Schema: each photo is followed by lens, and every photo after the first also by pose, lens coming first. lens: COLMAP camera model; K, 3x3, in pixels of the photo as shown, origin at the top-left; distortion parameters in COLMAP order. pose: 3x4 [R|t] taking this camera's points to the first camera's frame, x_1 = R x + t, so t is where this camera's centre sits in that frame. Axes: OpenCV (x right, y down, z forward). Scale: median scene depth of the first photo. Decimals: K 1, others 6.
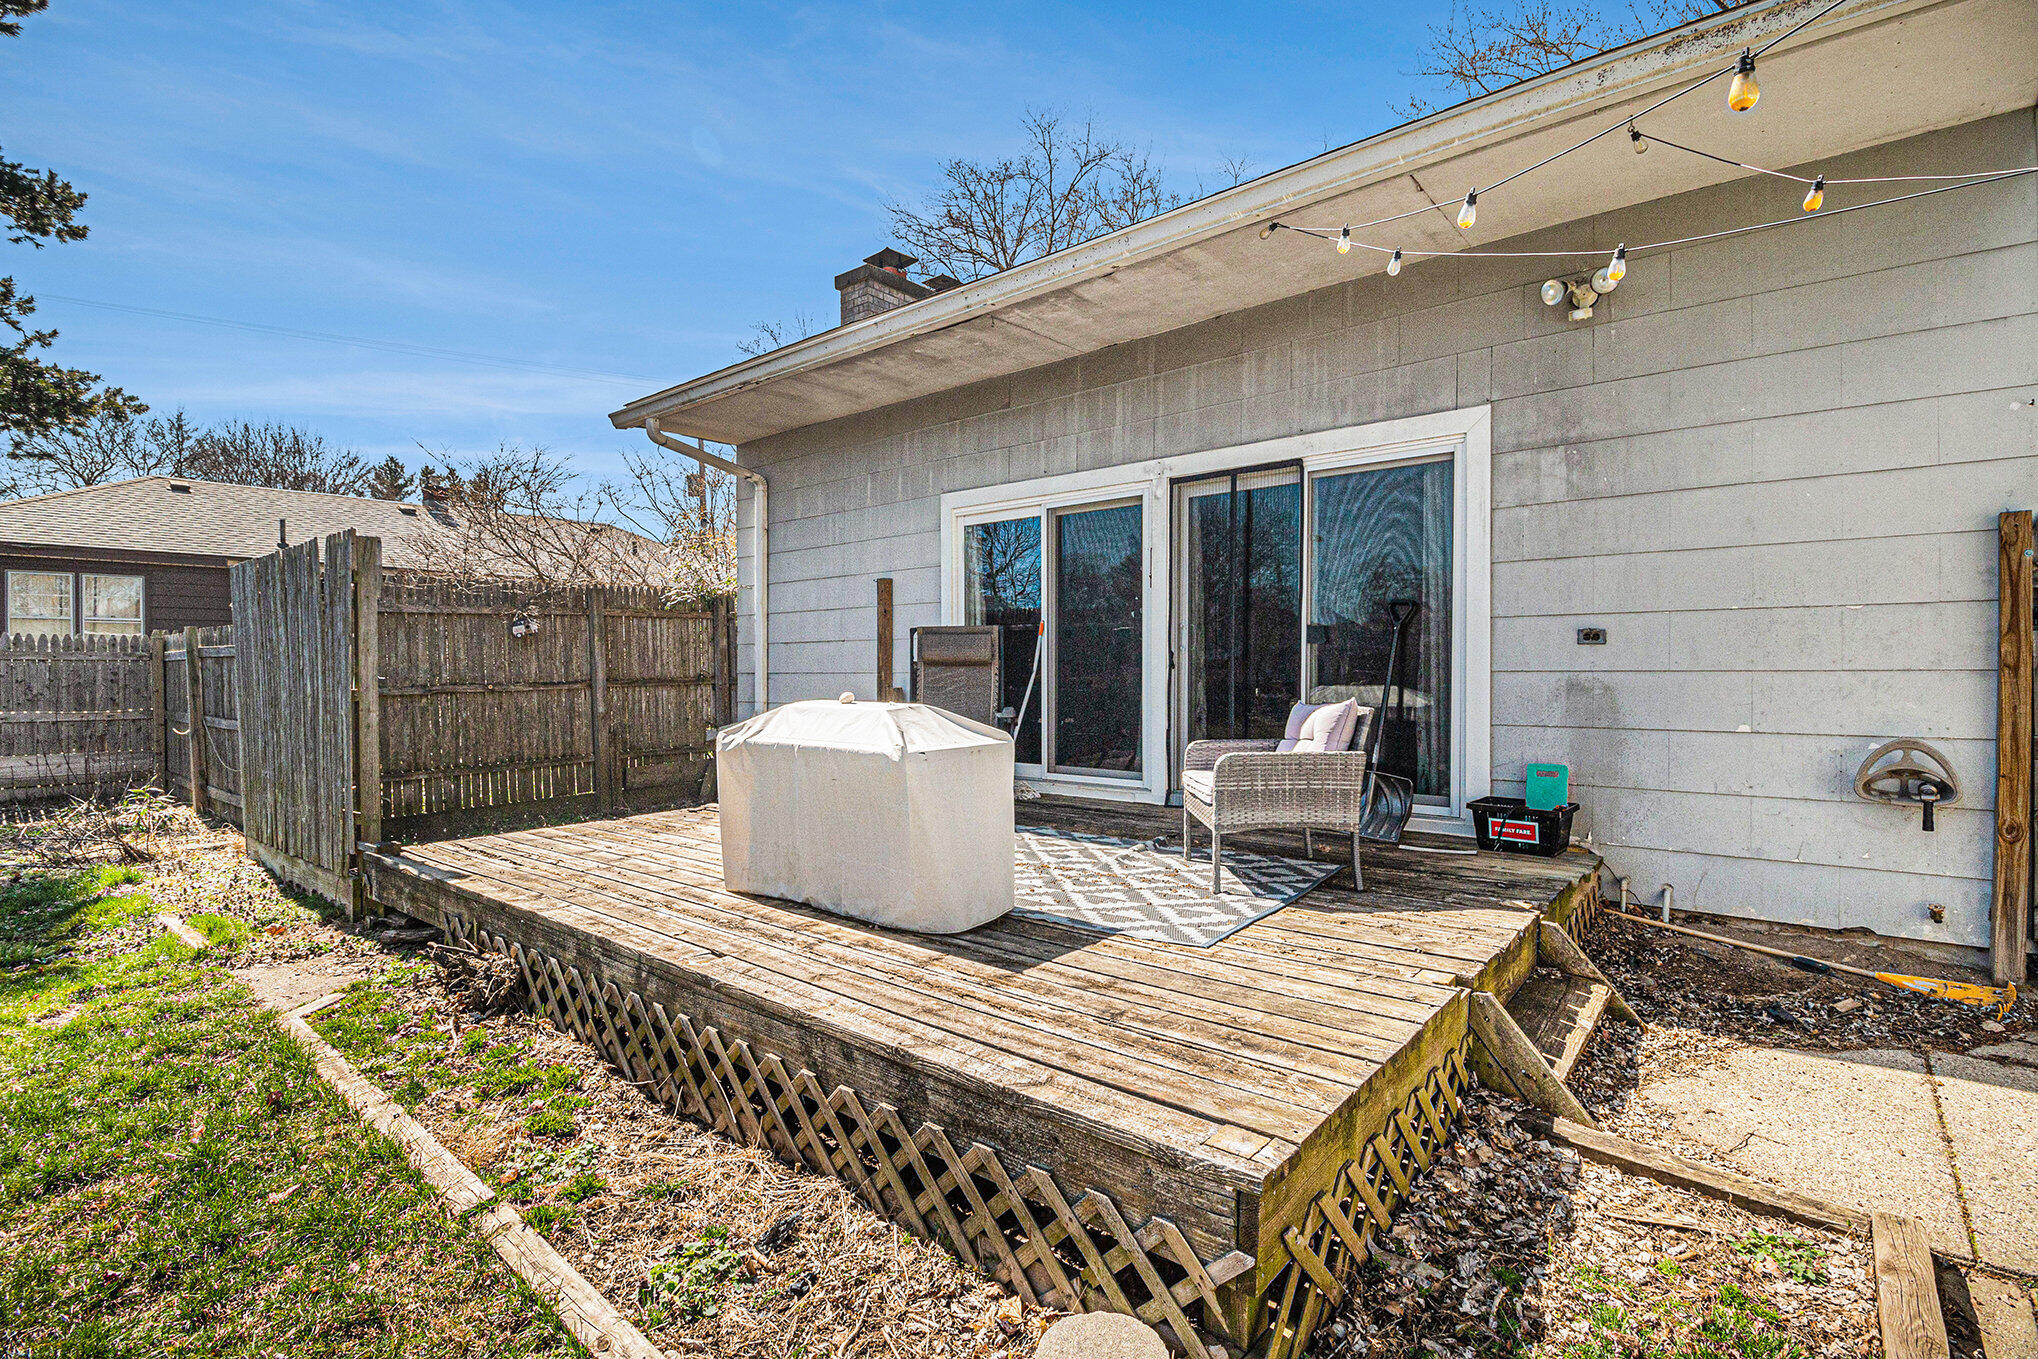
lens RADIAL K [[946.1, 0, 1037.3], [0, 946.1, 692.6], [0, 0, 1]] dist [-0.025588, -0.002741]
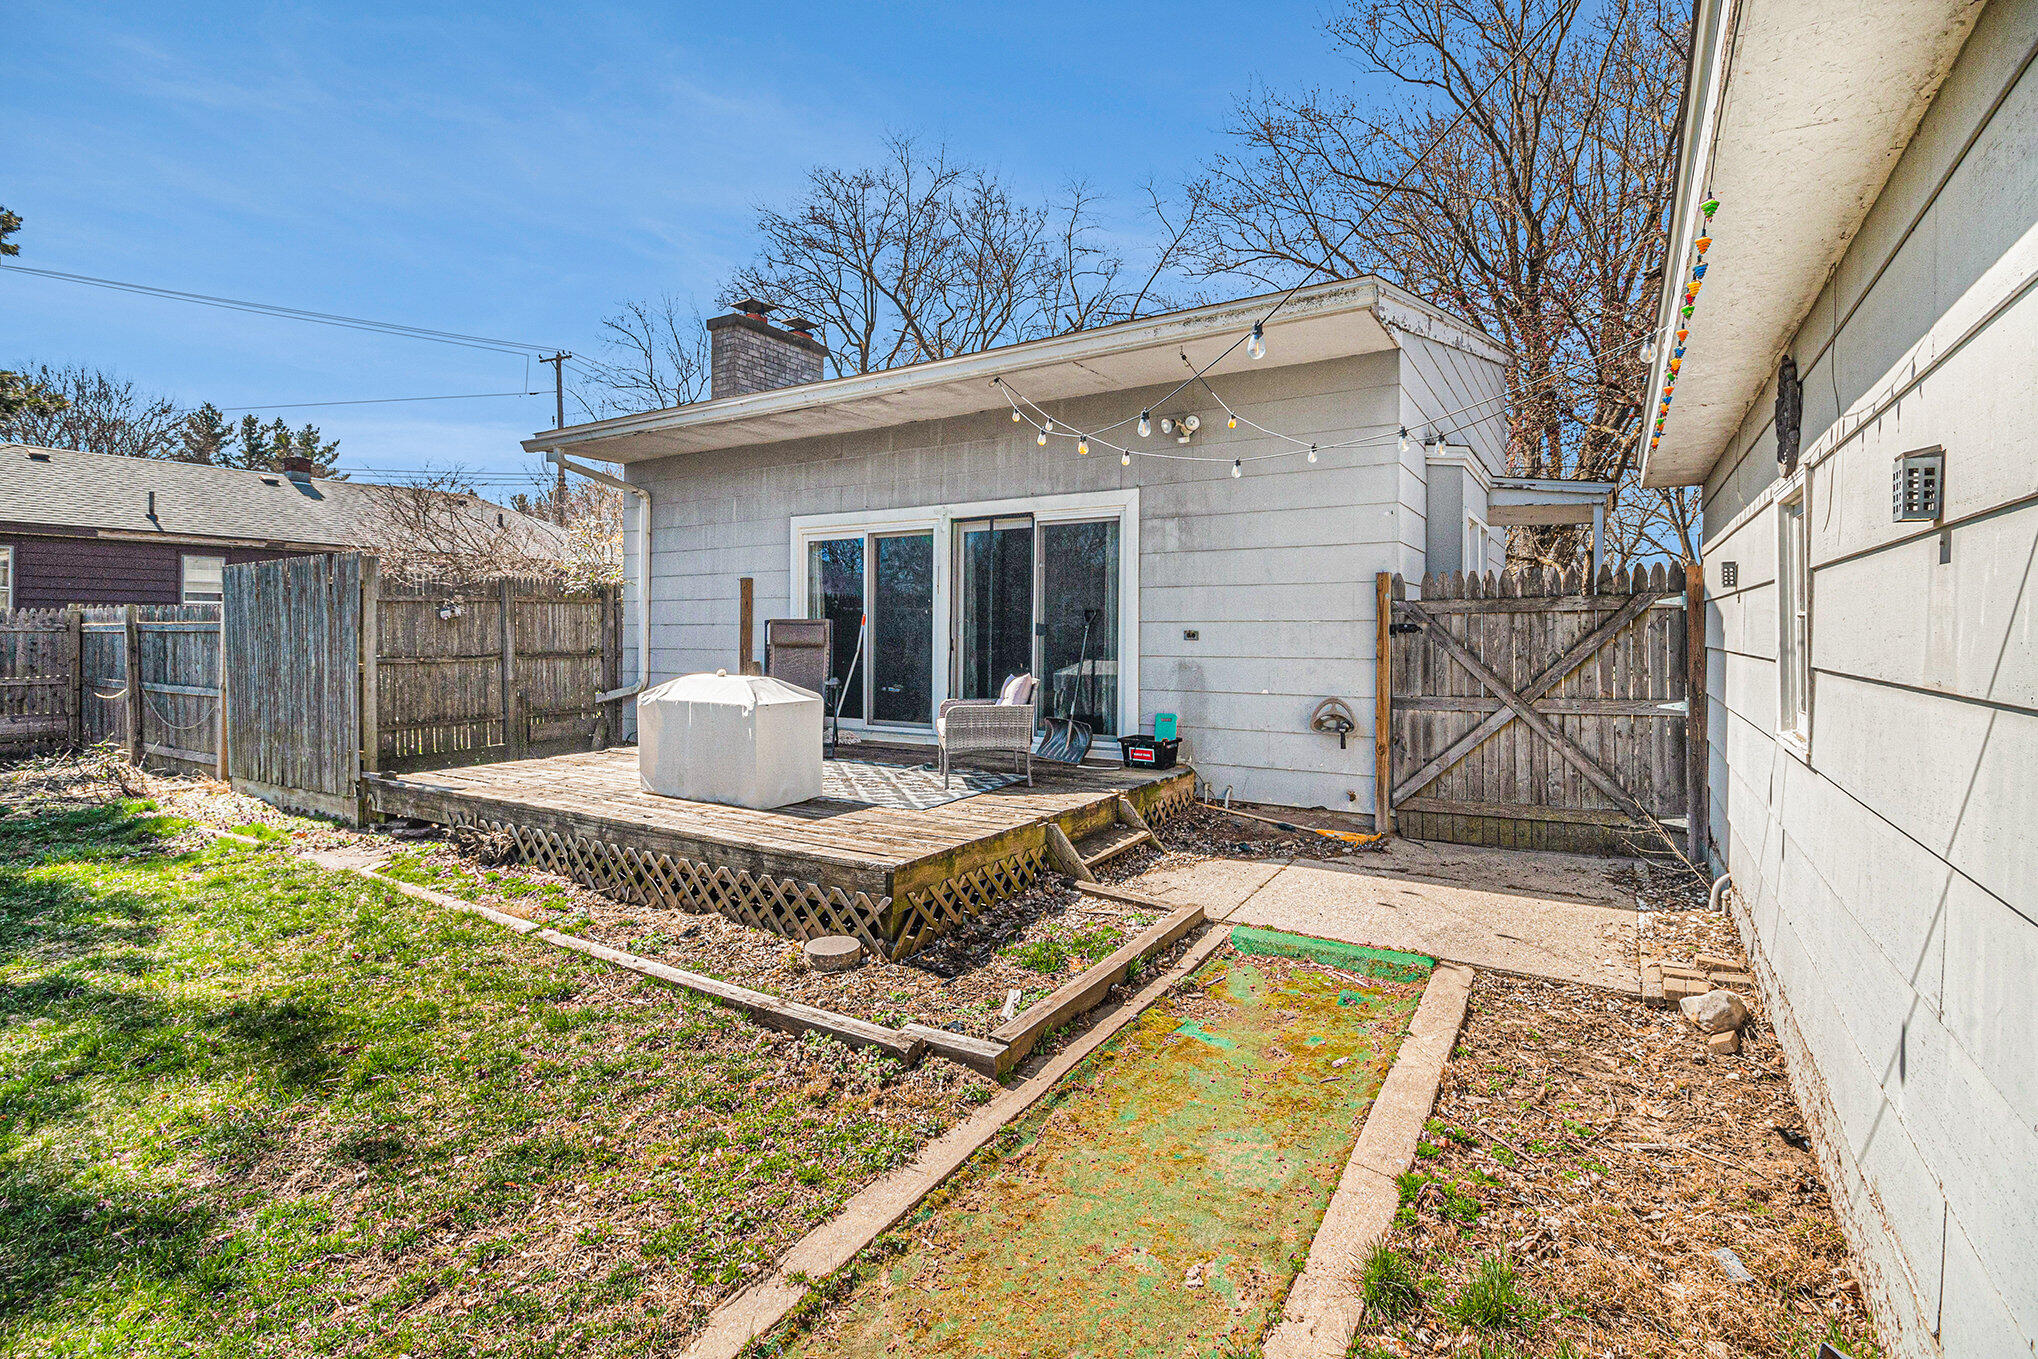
lens RADIAL K [[946.1, 0, 1034.9], [0, 946.1, 642.2], [0, 0, 1]] dist [-0.025588, -0.002741]
pose [[0.990607, 0.007028, 0.136559, 0.089716], [-0.004582, 0.999824, -0.018215, -0.015985], [-0.136663, 0.017418, 0.990464, -0.551442]]
